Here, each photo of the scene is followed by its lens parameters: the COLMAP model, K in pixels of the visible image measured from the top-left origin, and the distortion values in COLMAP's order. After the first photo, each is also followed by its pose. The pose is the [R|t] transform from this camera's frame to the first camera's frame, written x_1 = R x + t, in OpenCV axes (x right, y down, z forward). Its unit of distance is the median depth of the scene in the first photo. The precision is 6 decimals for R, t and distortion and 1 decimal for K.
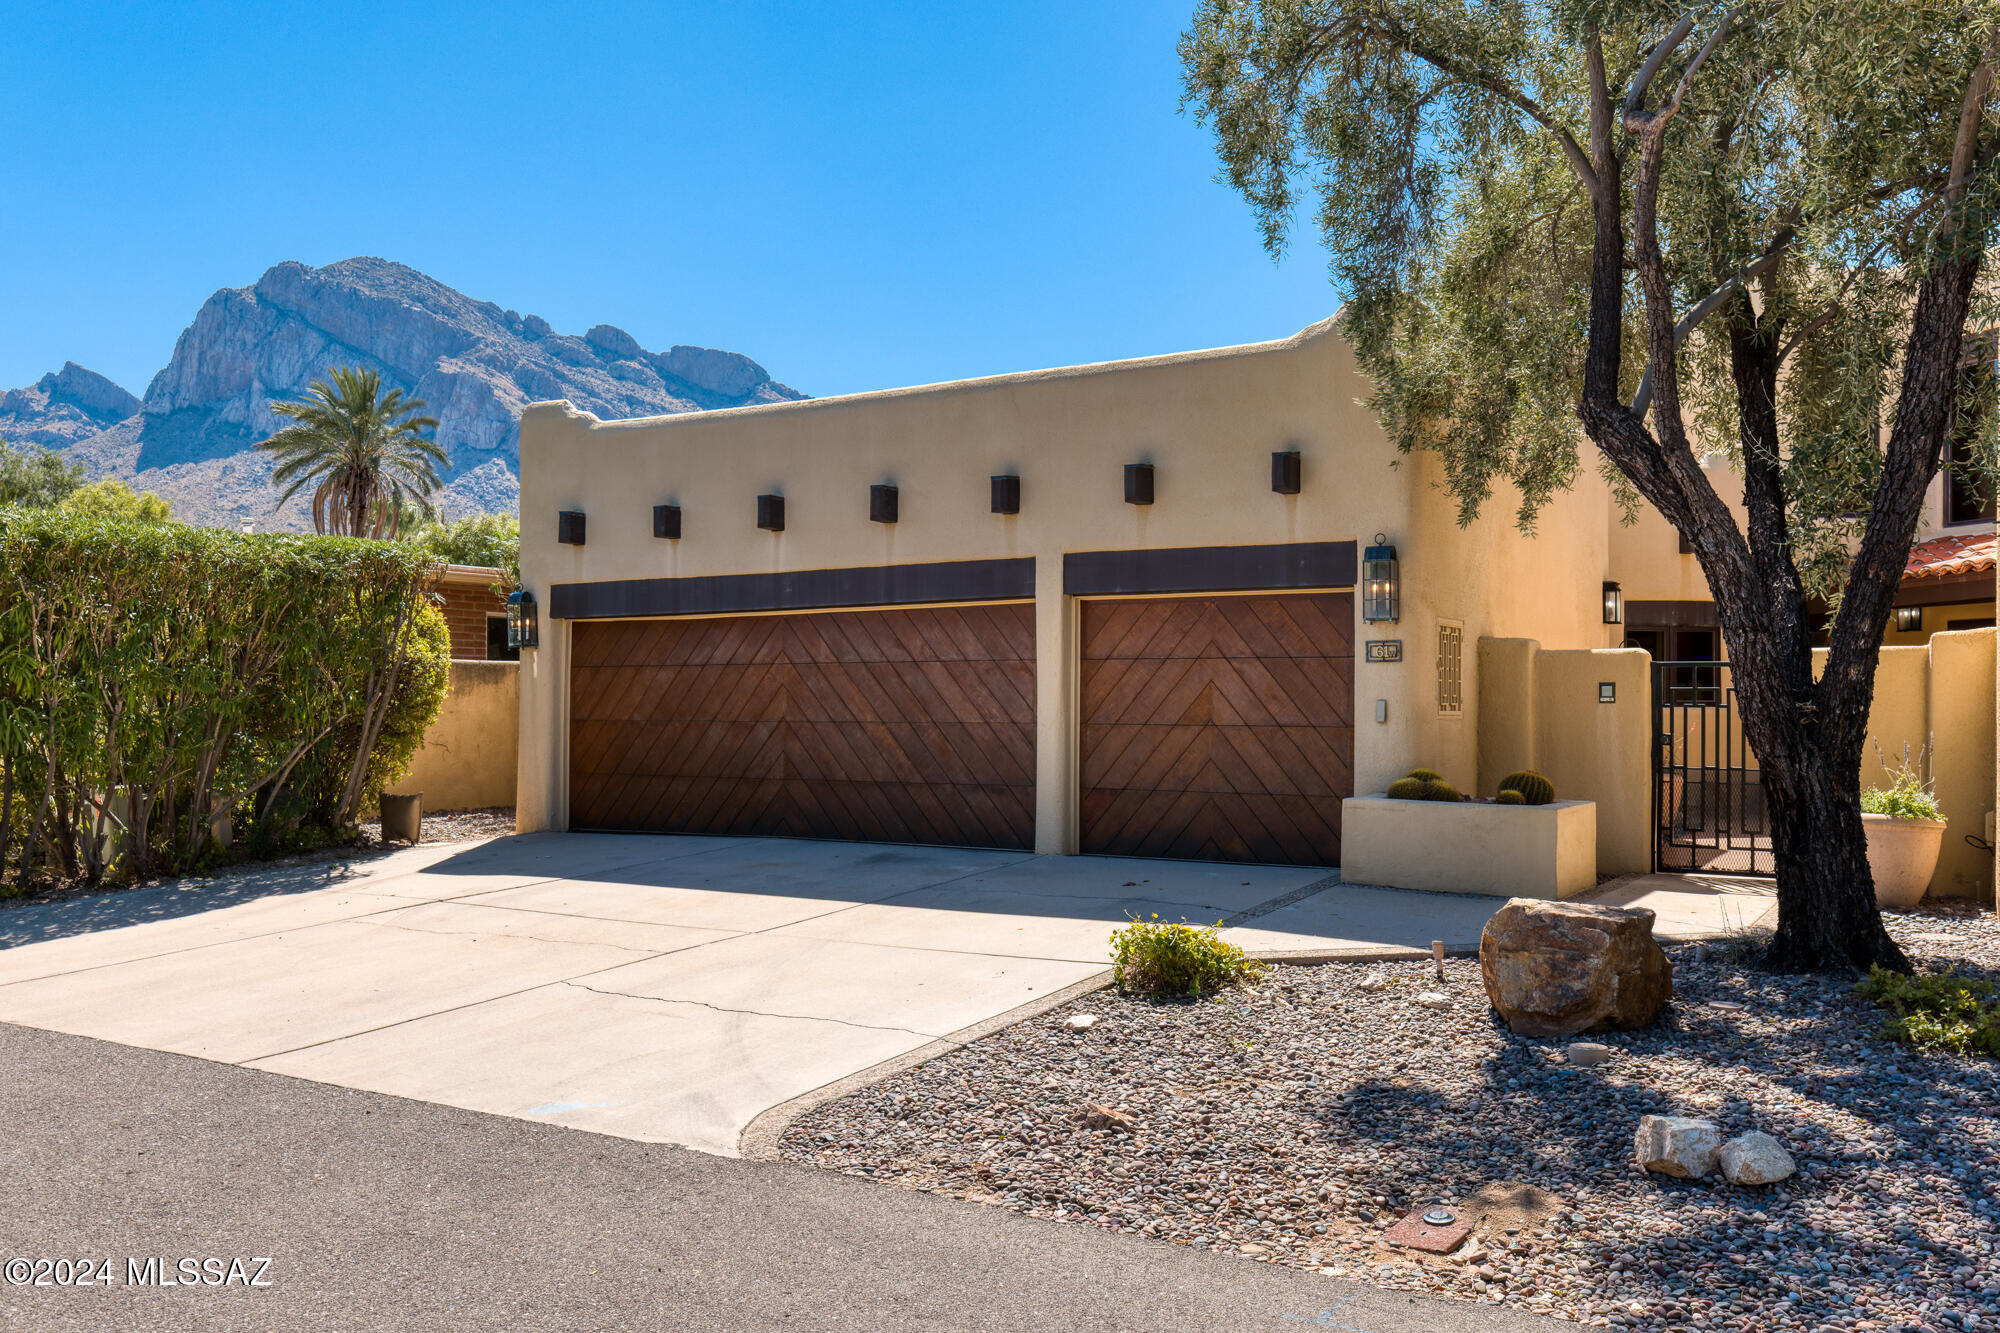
lens RADIAL K [[1684.1, 0, 1000.9], [0, 1684.1, 701.9], [0, 0, 1]] dist [-0.000713, -0.001345]
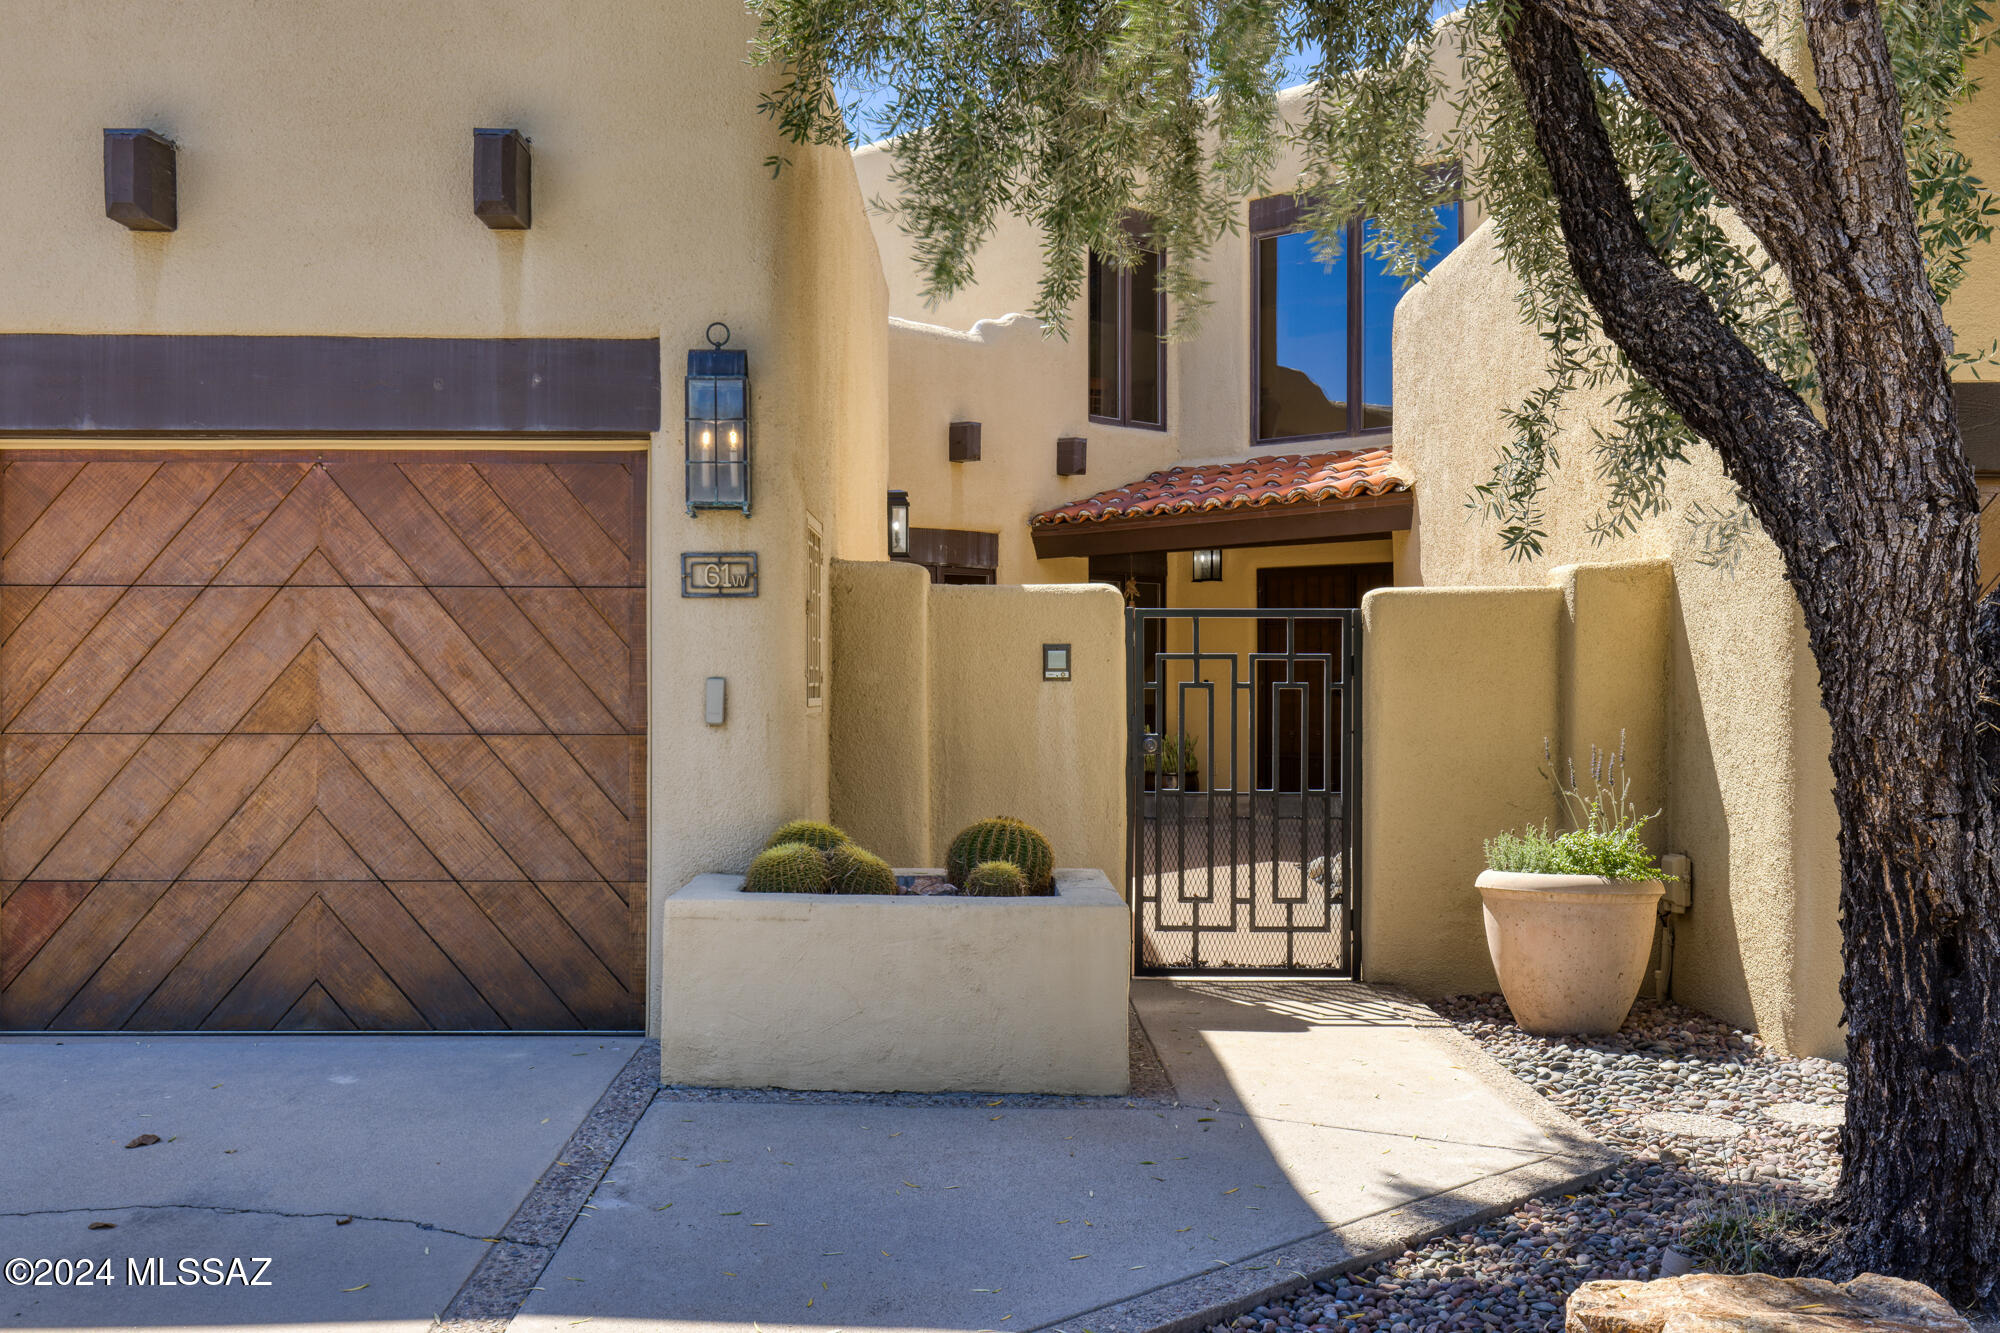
lens RADIAL K [[1901.3, 0, 1001.3], [0, 1901.3, 689.5], [0, 0, 1]] dist [-0.000586, 0.000828]
pose [[0.848875, -0.007701, 0.528538, 0.010930], [0.003019, 0.999948, 0.009721, -0.002614], [-0.528585, -0.006656, 0.848854, 0.475792]]
